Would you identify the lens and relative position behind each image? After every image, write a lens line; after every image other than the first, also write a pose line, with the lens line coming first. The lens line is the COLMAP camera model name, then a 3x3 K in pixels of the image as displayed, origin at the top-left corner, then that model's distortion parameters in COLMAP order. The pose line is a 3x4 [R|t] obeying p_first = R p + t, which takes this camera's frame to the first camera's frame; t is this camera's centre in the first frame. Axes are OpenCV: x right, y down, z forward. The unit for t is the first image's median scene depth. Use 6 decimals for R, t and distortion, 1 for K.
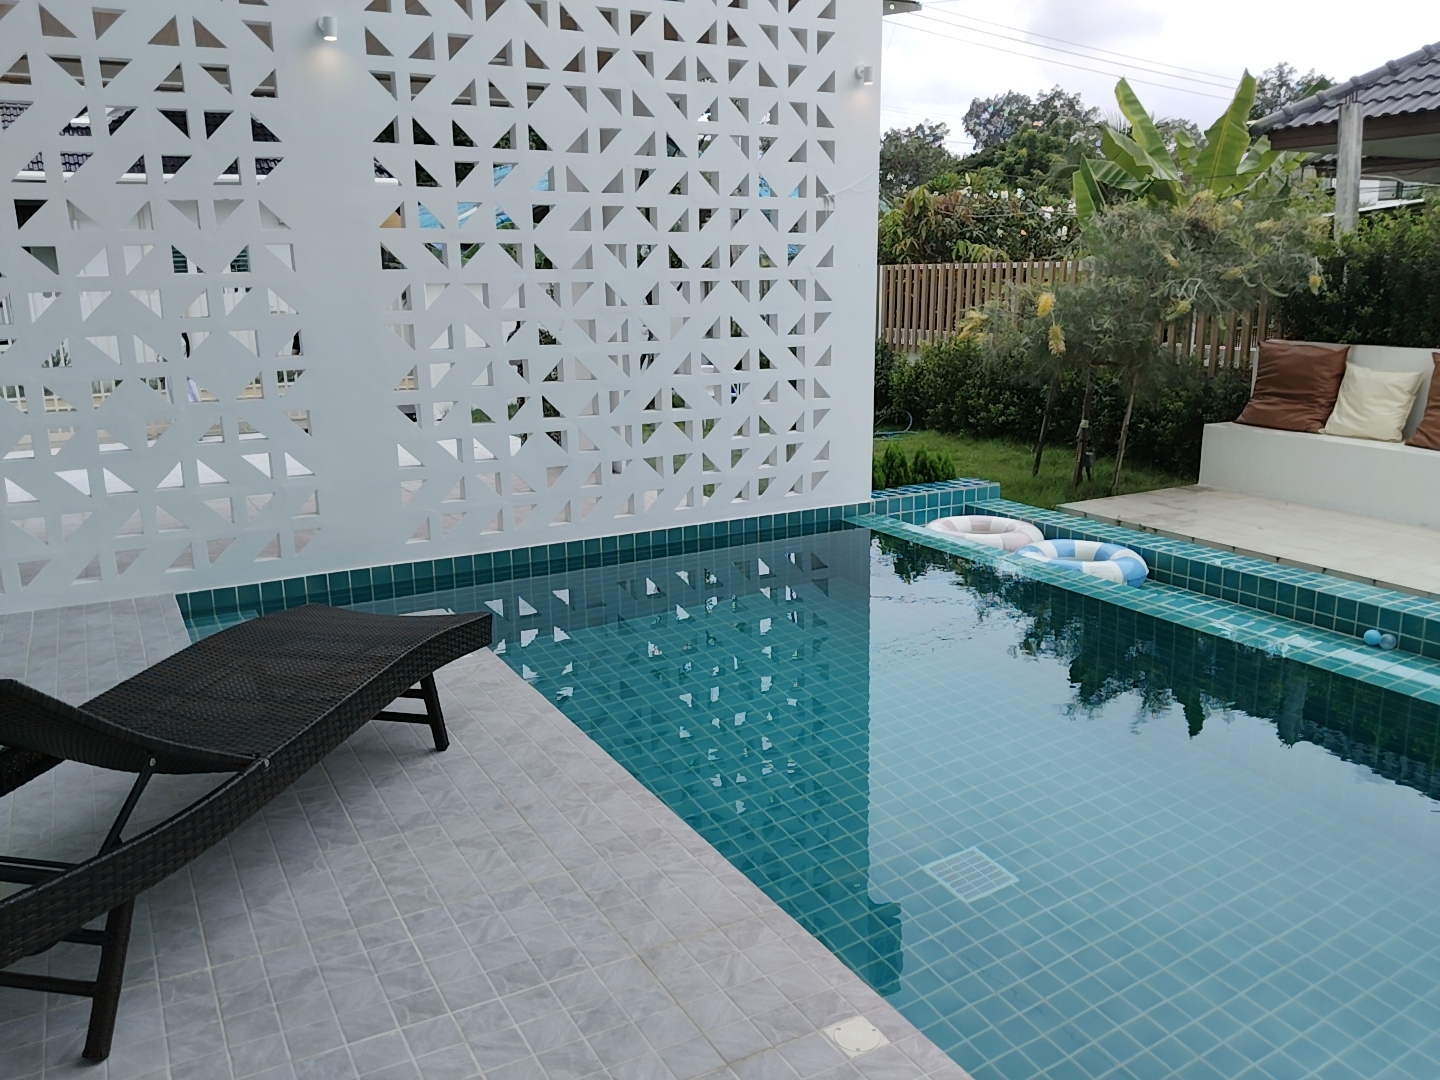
lens RADIAL K [[1166.6, 0, 722.5], [0, 1166.6, 541.0], [0, 0, 1]] dist [-0.006225, 0.016242]
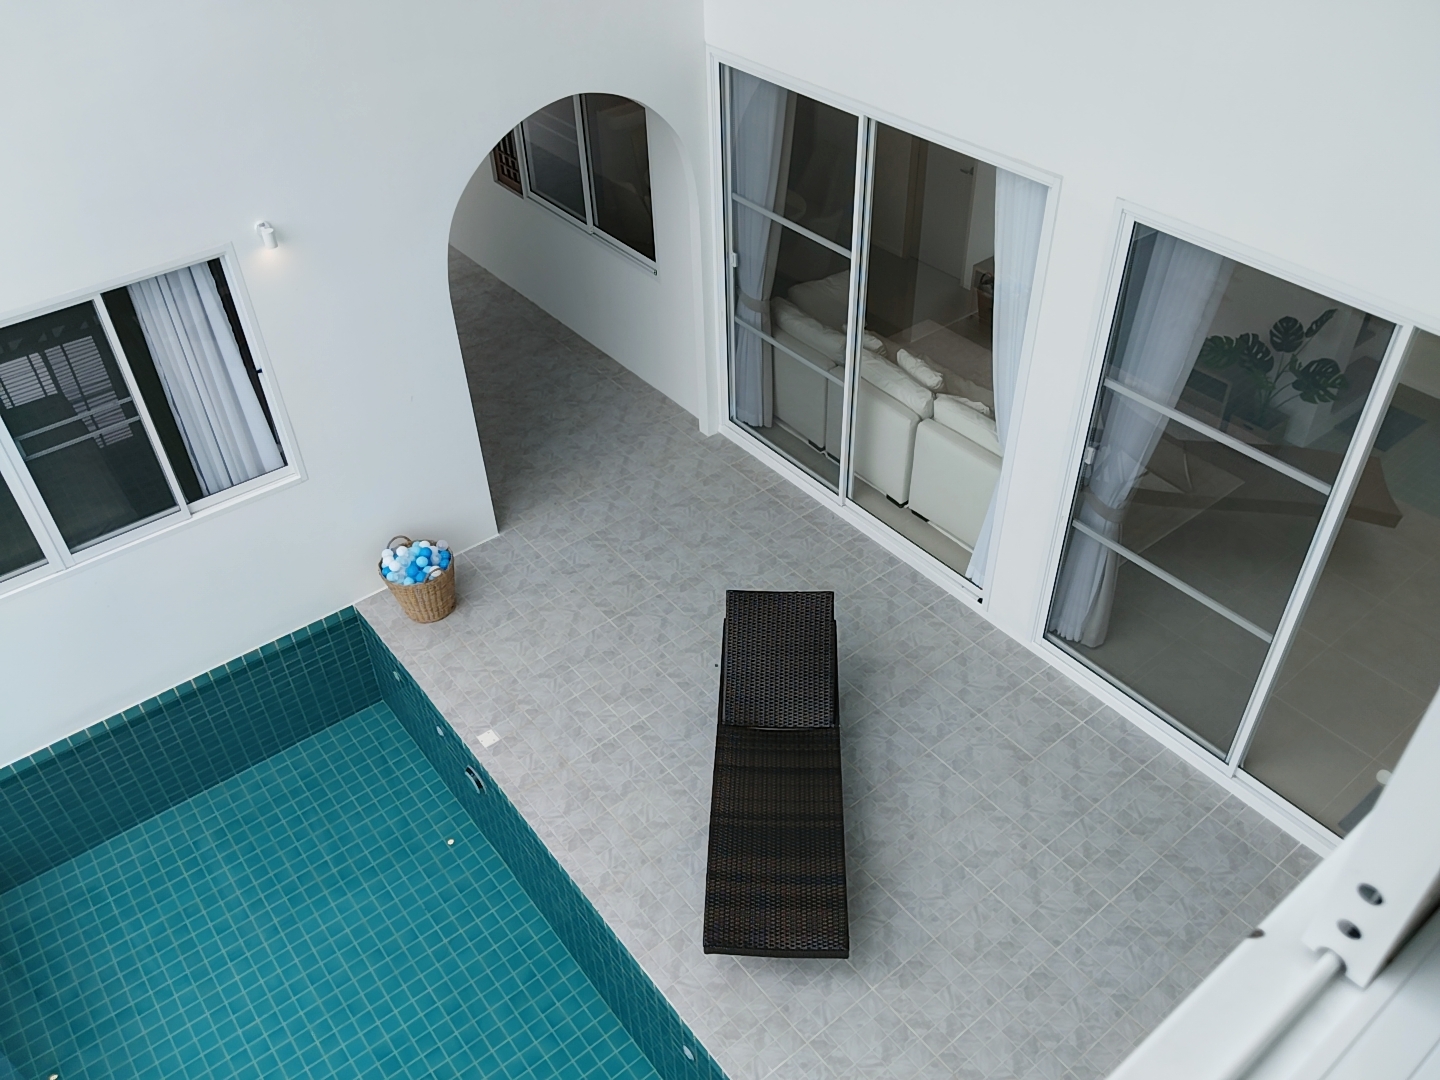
lens RADIAL K [[1166.6, 0, 718.0], [0, 1166.6, 536.4], [0, 0, 1]] dist [-0.006225, 0.016242]
pose [[-0.988106, 0.122612, -0.092800, -0.205900], [-0.000214, 0.602398, 0.798196, -1.843587], [0.153771, 0.788722, -0.595207, 2.011334]]
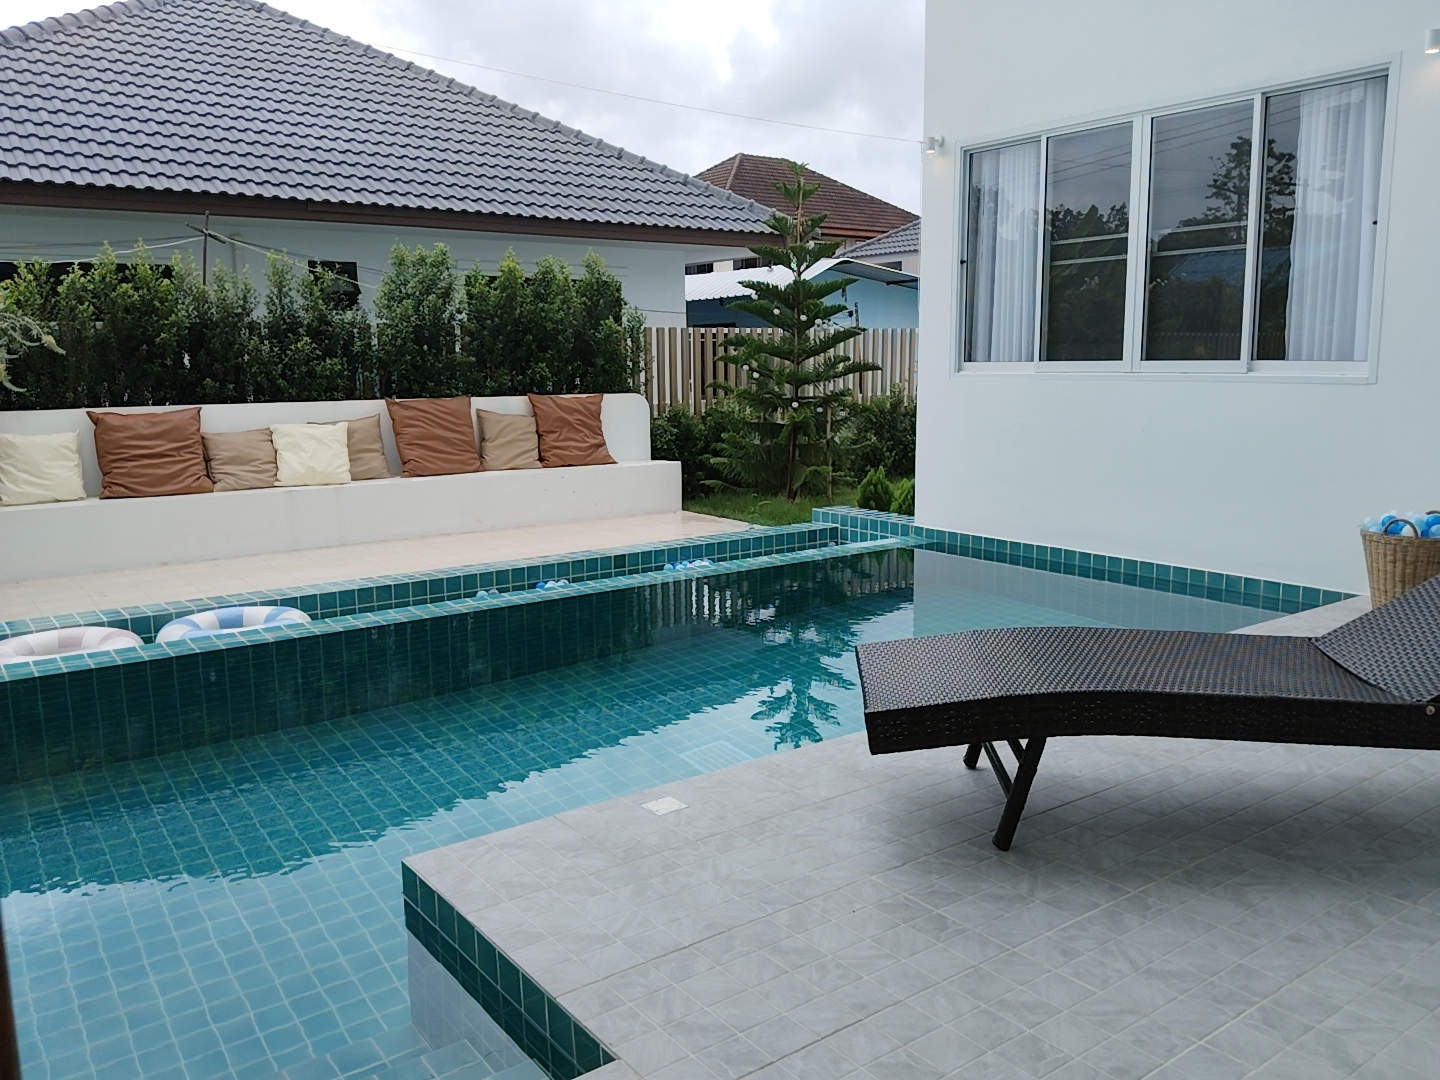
lens RADIAL K [[1166.6, 0, 713.6], [0, 1166.6, 546.1], [0, 0, 1]] dist [-0.006225, 0.016242]
pose [[-0.115180, -0.148491, 0.982183, -1.461733], [0.237117, 0.956071, 0.172350, -0.266095], [-0.964629, 0.252744, -0.074911, 1.609631]]
